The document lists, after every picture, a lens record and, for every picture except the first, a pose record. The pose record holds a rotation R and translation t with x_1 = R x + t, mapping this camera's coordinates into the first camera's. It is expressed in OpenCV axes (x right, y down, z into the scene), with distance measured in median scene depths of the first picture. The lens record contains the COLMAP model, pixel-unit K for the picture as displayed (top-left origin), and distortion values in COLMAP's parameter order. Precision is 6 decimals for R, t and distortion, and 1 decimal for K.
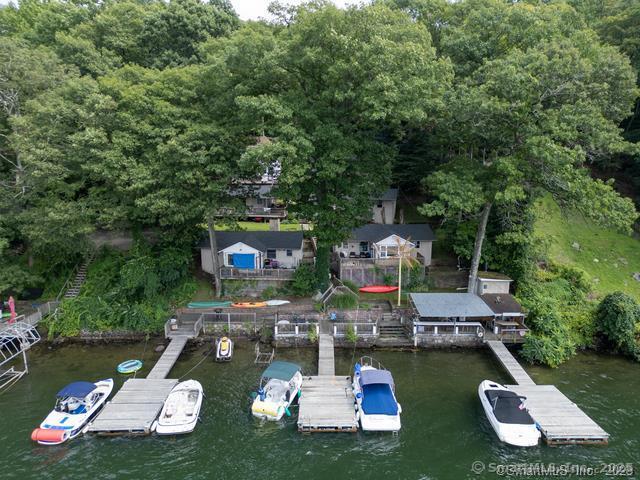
lens RADIAL K [[447.1, 0, 320.0], [0, 447.1, 240.0], [0, 0, 1]] dist [0.074115, -0.075257]
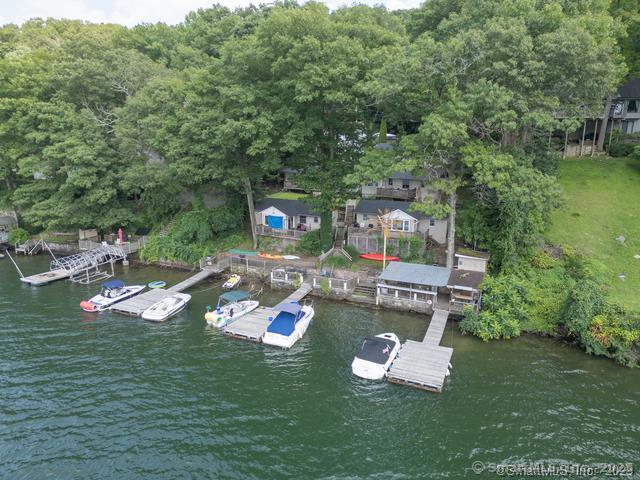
lens RADIAL K [[447.1, 0, 320.0], [0, 447.1, 240.0], [0, 0, 1]] dist [0.074115, -0.075257]
pose [[0.905870, 0.098427, -0.411960, 0.526896], [-0.089250, 0.995144, 0.041510, 0.039589], [0.414045, -0.000836, 0.910256, -0.081229]]
